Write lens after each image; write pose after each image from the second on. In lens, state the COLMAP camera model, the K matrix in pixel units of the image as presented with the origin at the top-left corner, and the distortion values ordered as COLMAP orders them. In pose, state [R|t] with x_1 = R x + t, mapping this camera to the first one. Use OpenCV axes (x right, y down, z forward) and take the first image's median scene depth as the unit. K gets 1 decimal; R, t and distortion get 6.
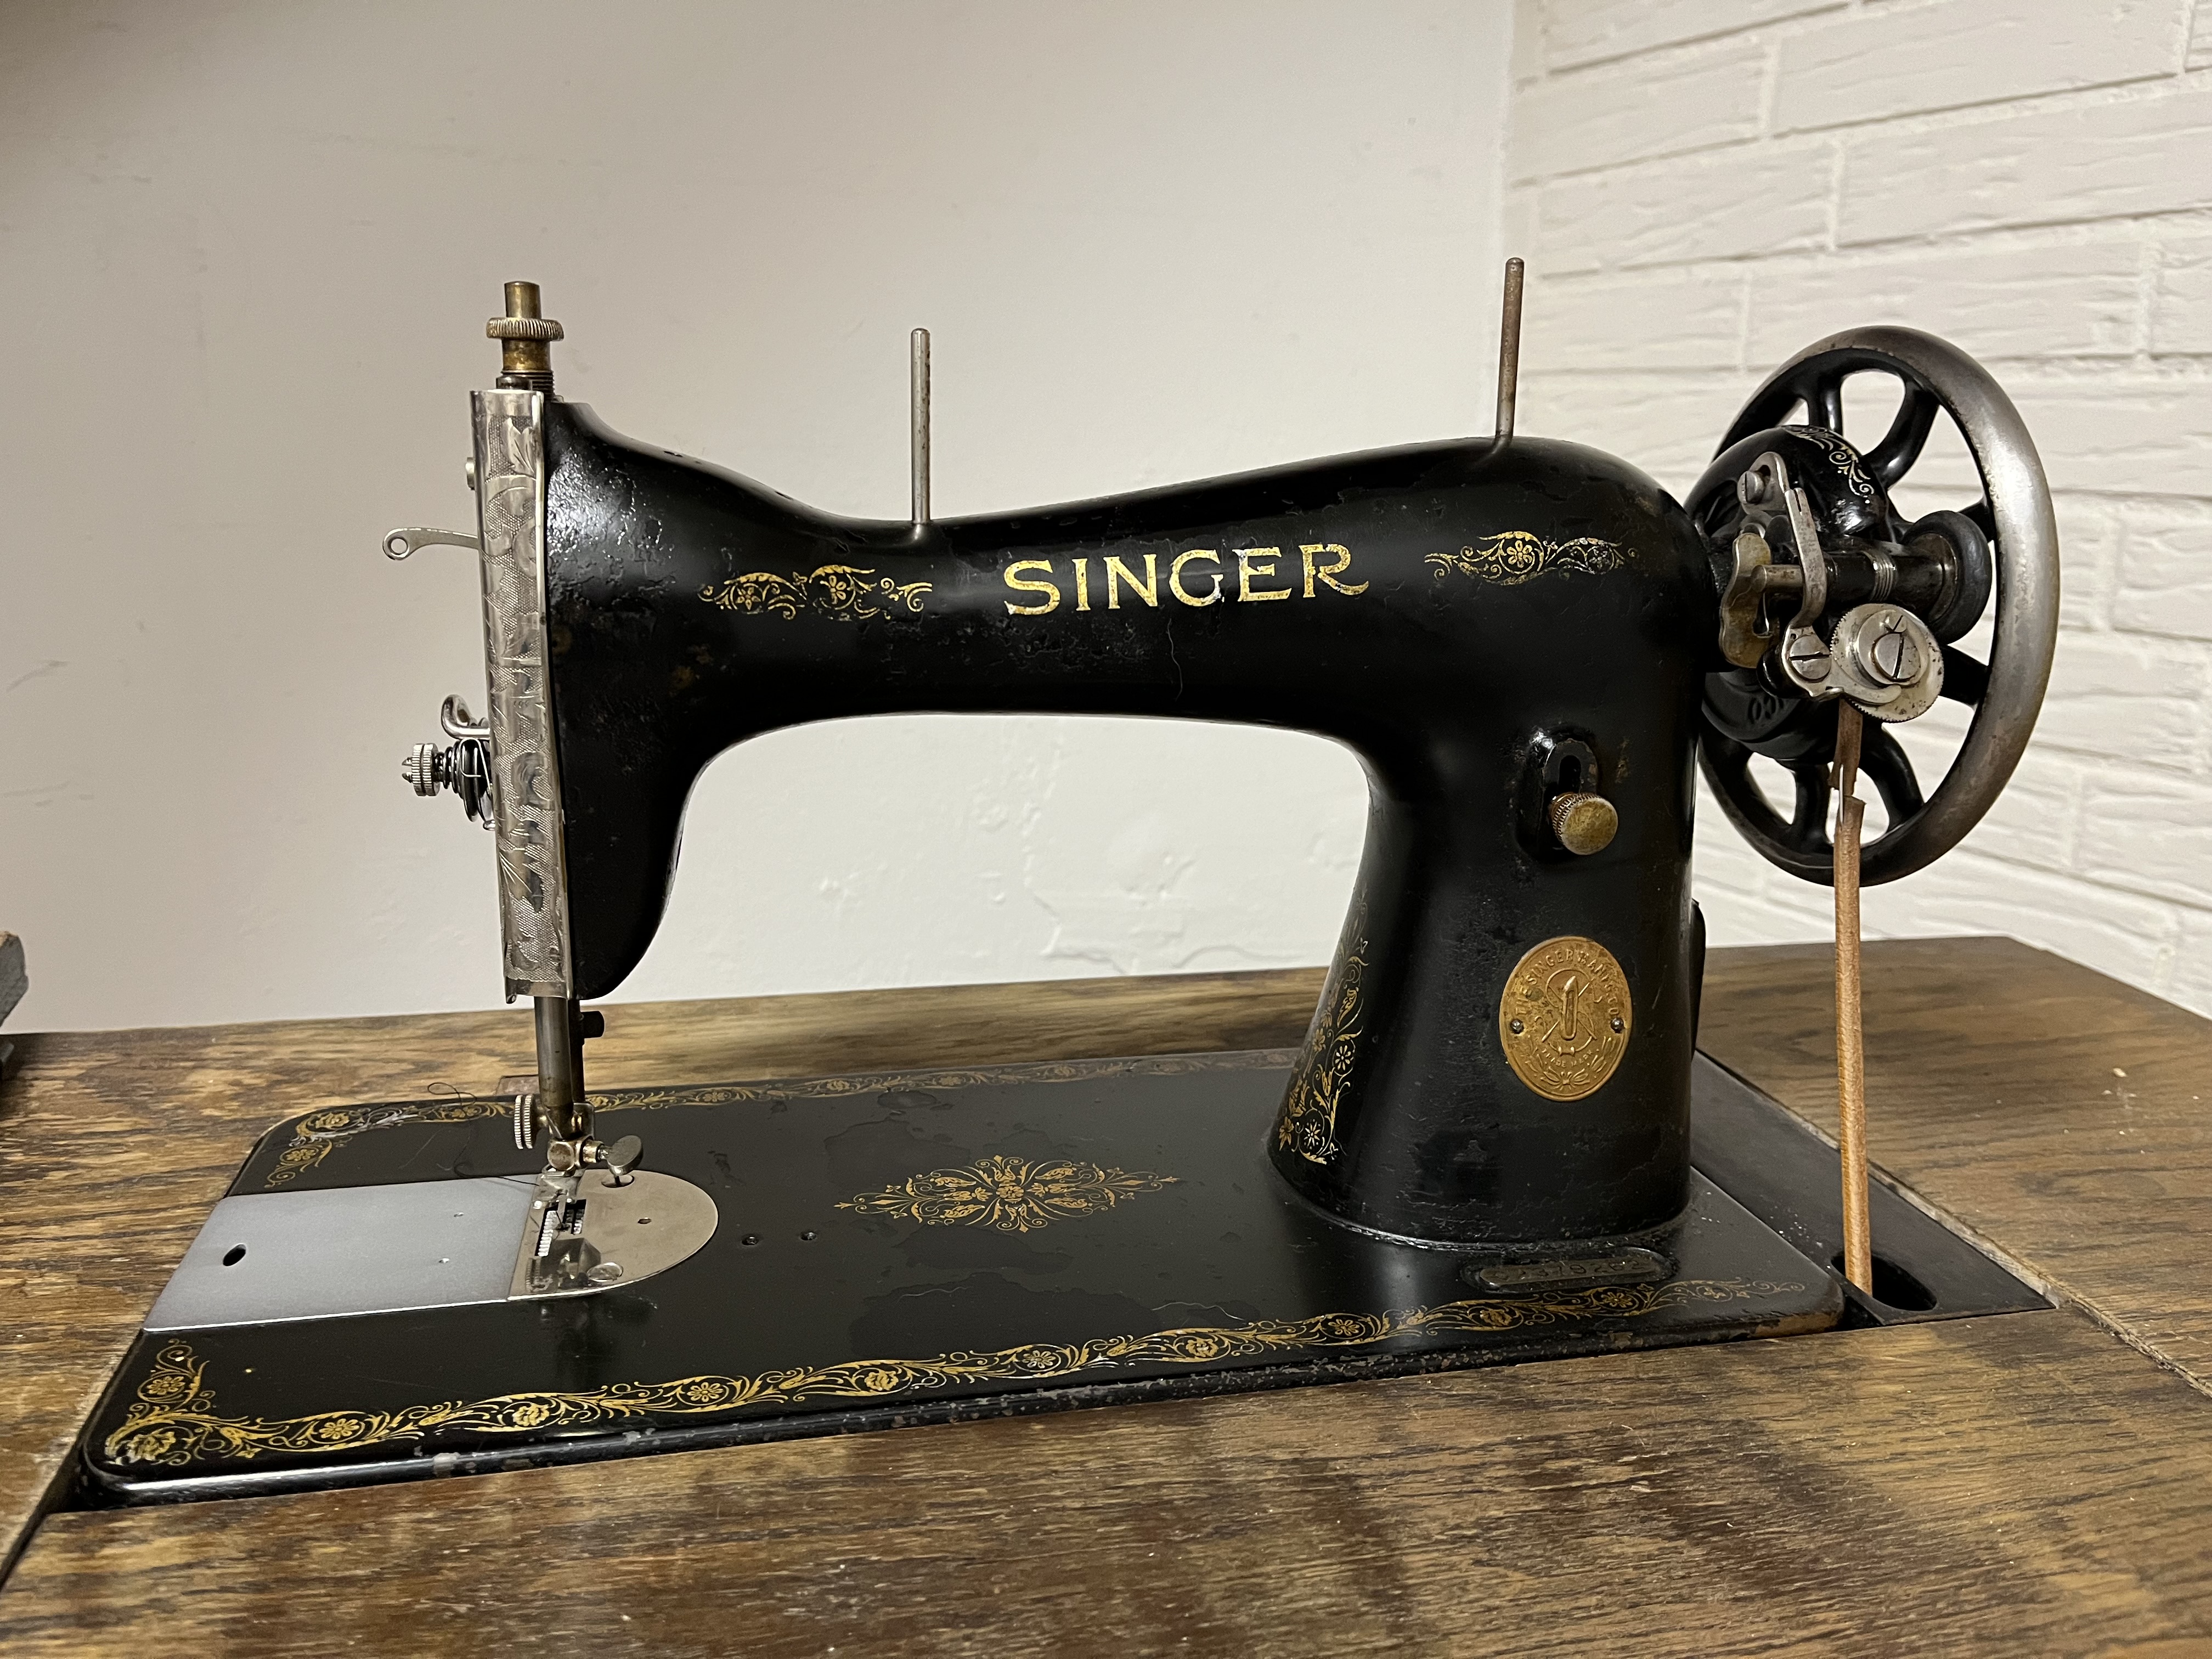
lens RADIAL K [[1659.6, 0, 1128.9], [0, 1659.6, 832.6], [0, 0, 1]] dist [0.099057, -0.157887]
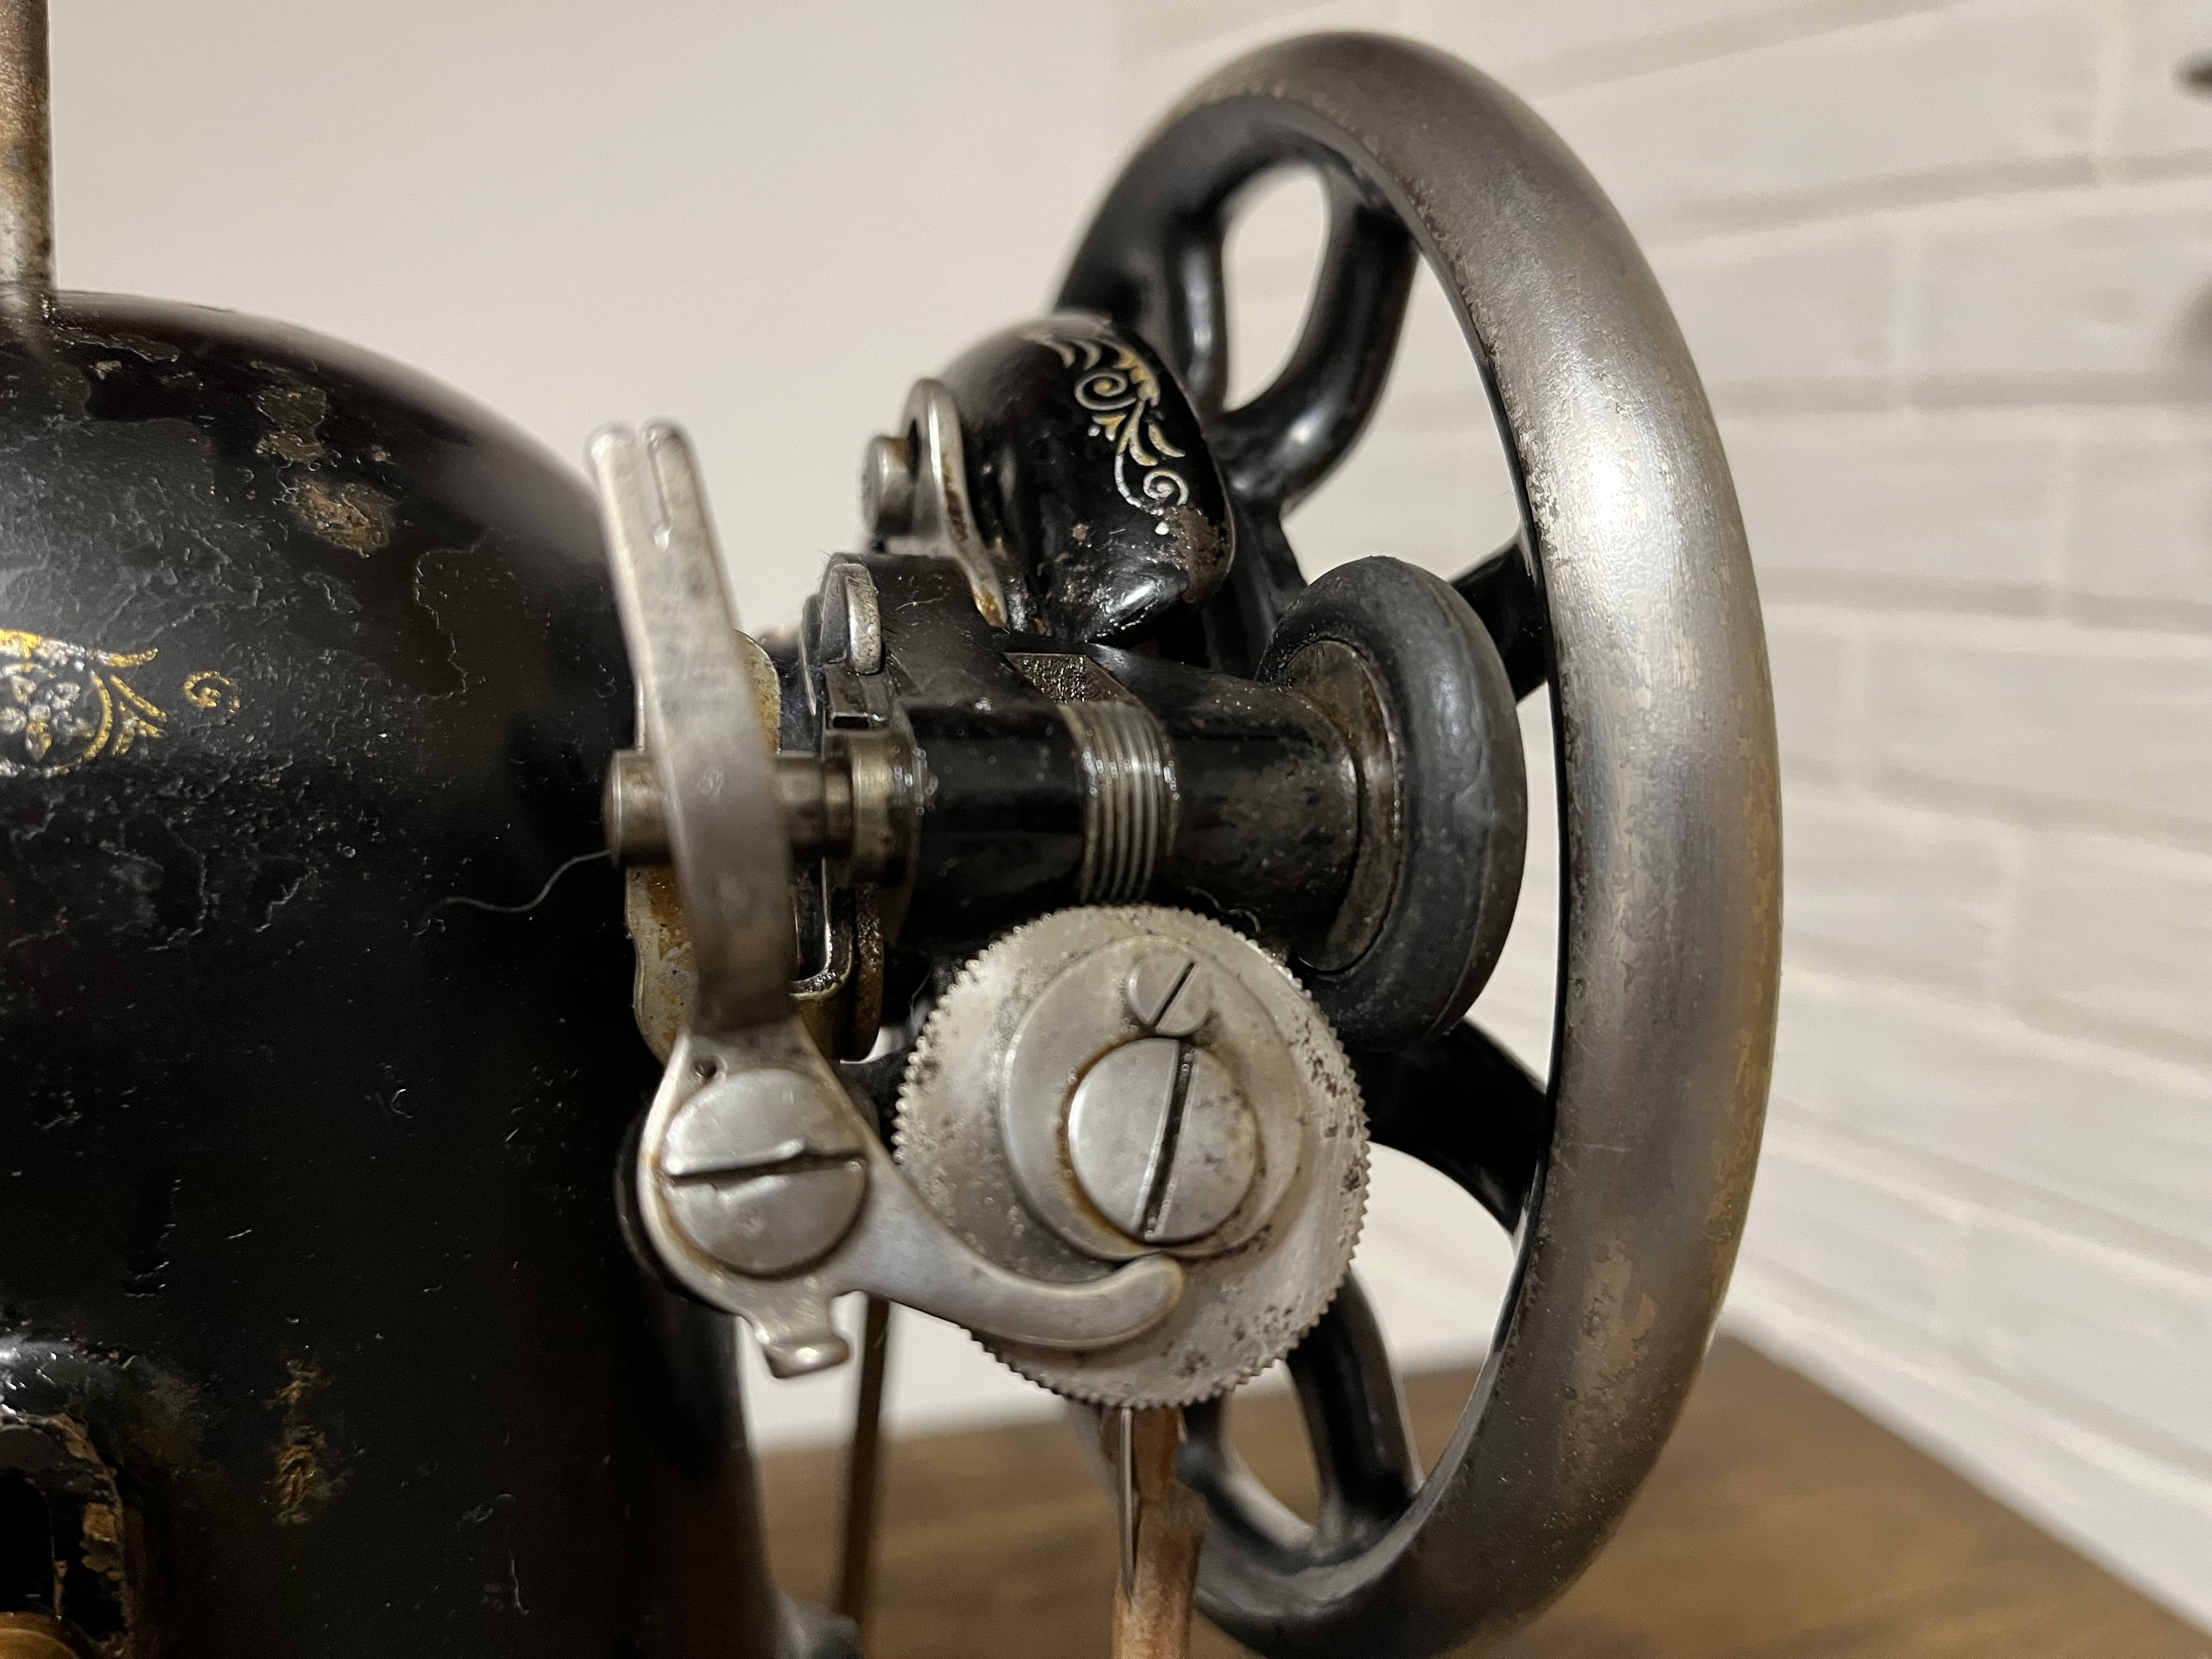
lens RADIAL K [[1713.8, 0, 1104.5], [0, 1713.8, 902.1], [0, 0, 1]] dist [-0.002413, -0.000584]
pose [[0.993538, -0.000394, 0.113500, 0.443990], [0.003024, 0.999731, -0.022996, -0.140532], [-0.113460, 0.023190, 0.993272, 0.794791]]
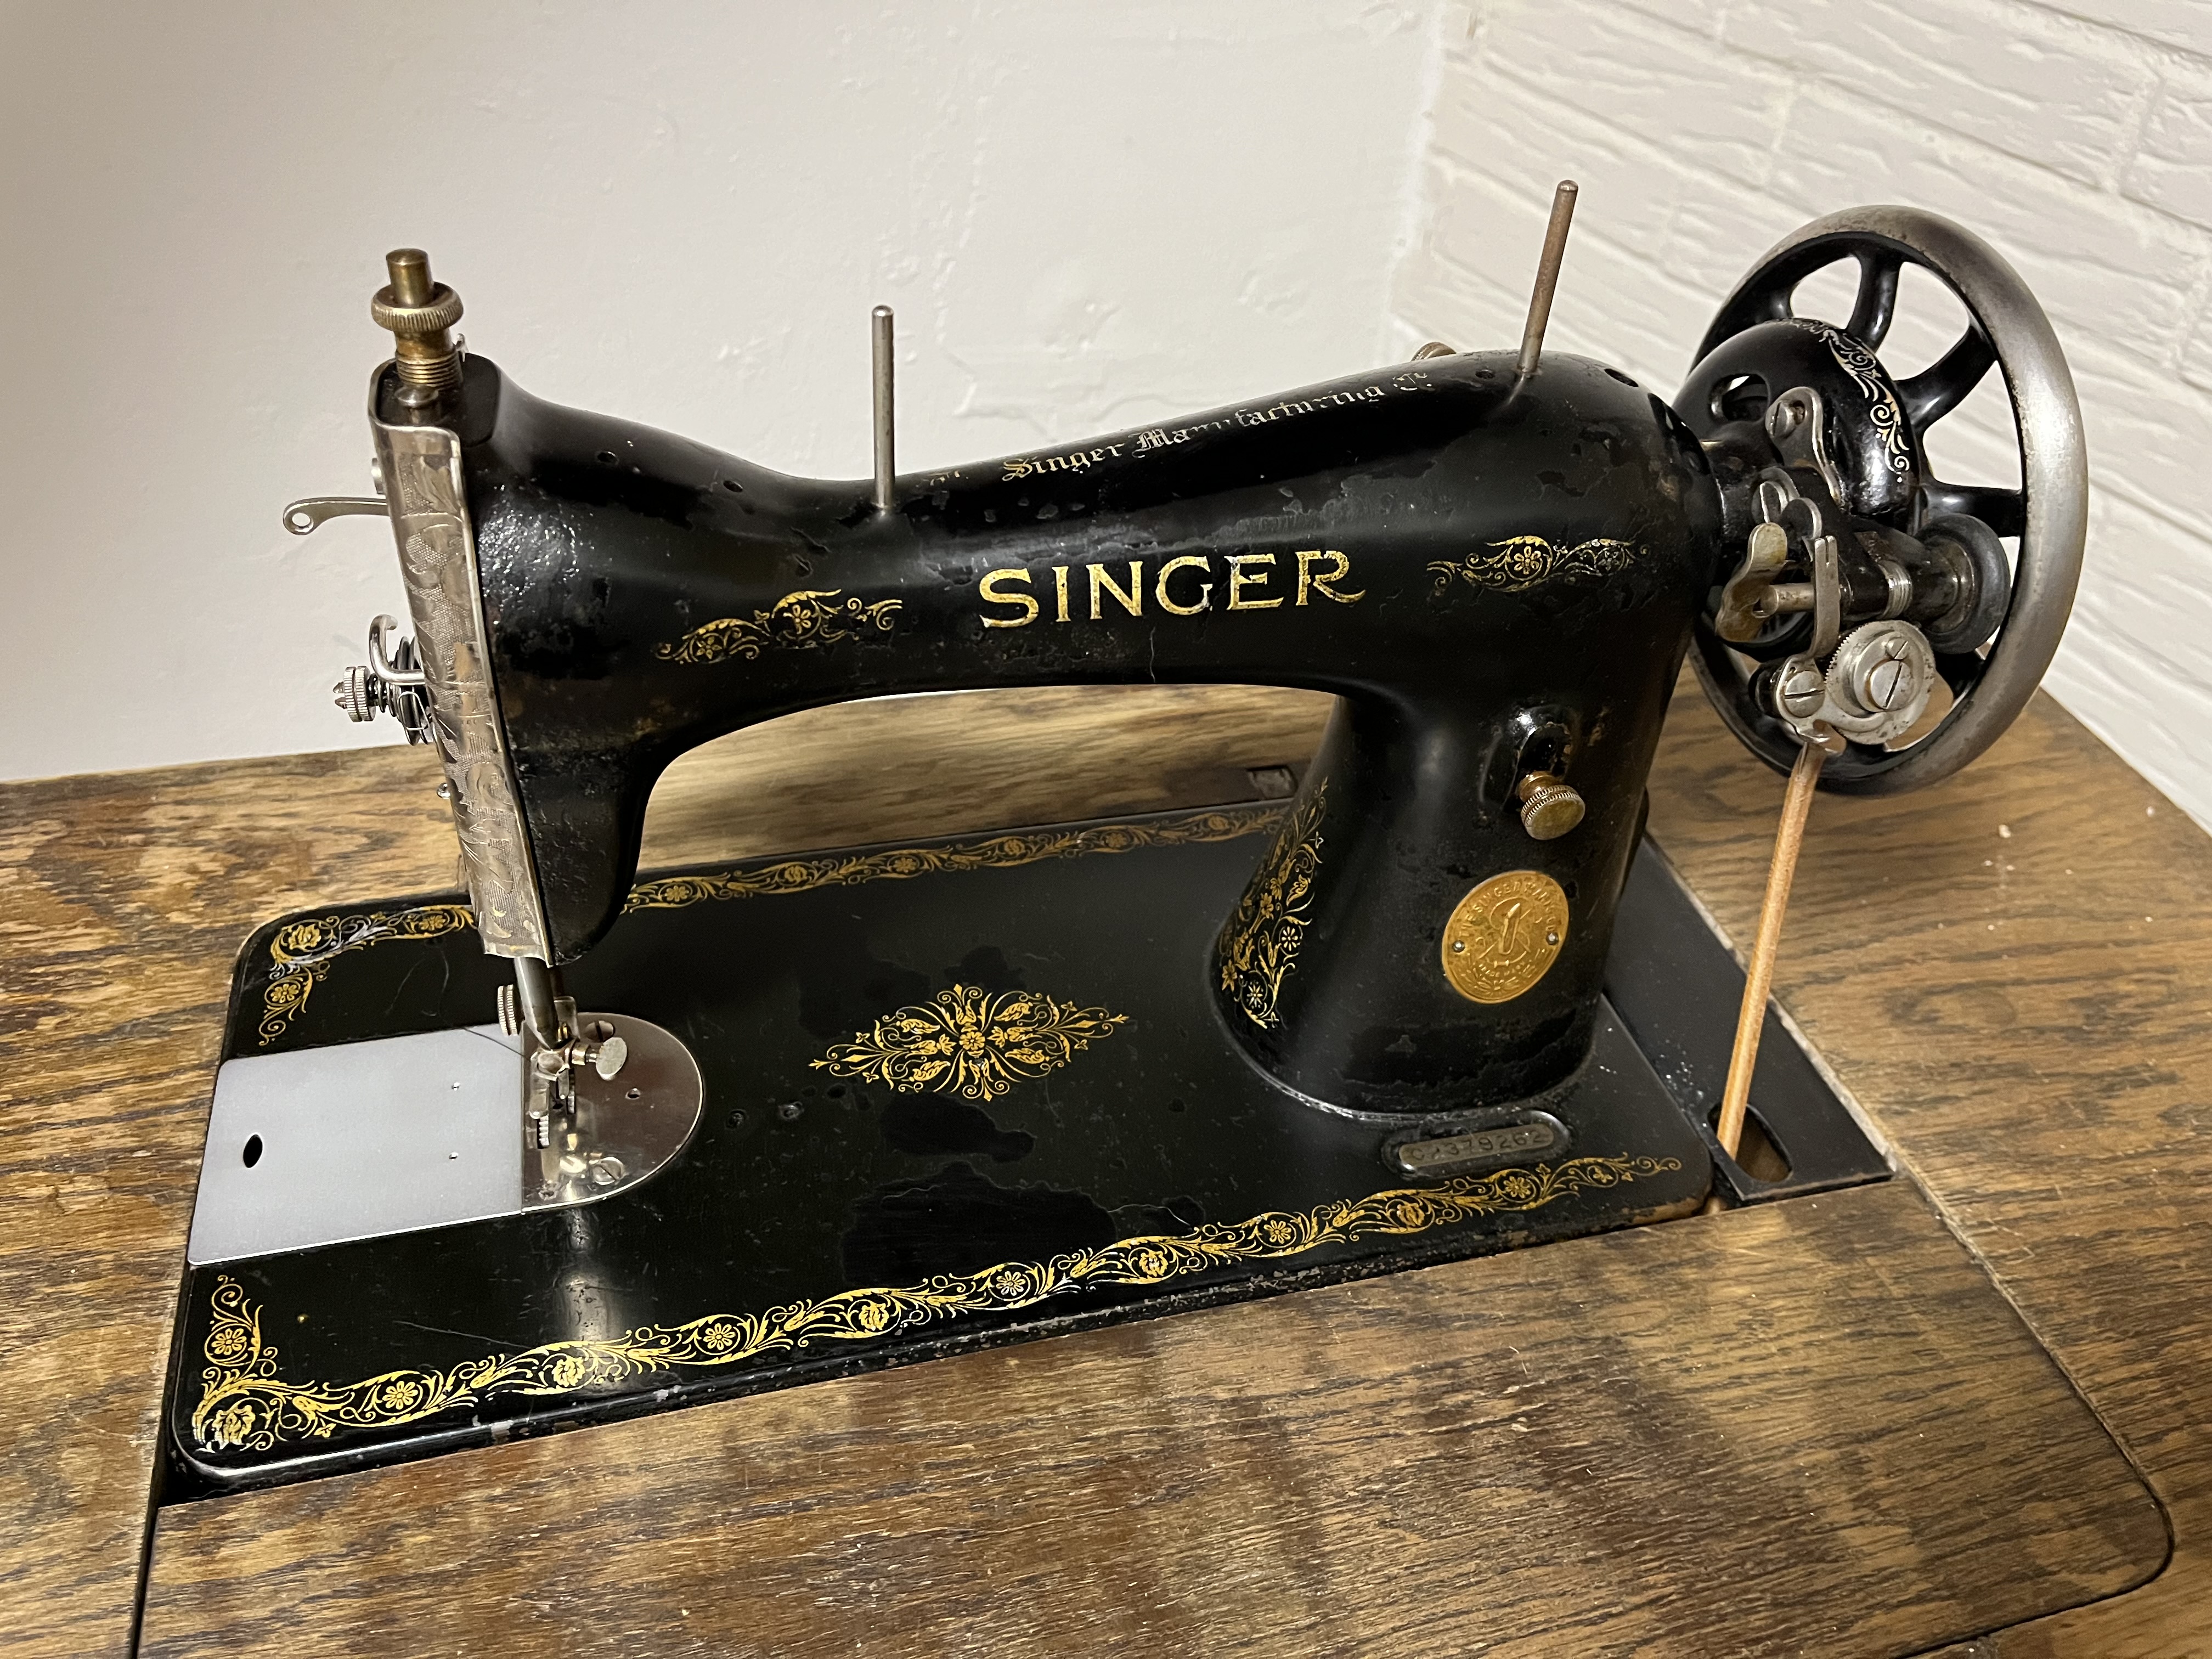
lens RADIAL K [[1665.9, 0, 1109.1], [0, 1665.9, 784.5], [0, 0, 1]] dist [0.096737, -0.154356]
pose [[0.998211, 0.013647, 0.058210, -0.058320], [-0.037055, 0.905280, 0.423196, -0.476941], [-0.046921, -0.424596, 0.904166, 0.111933]]
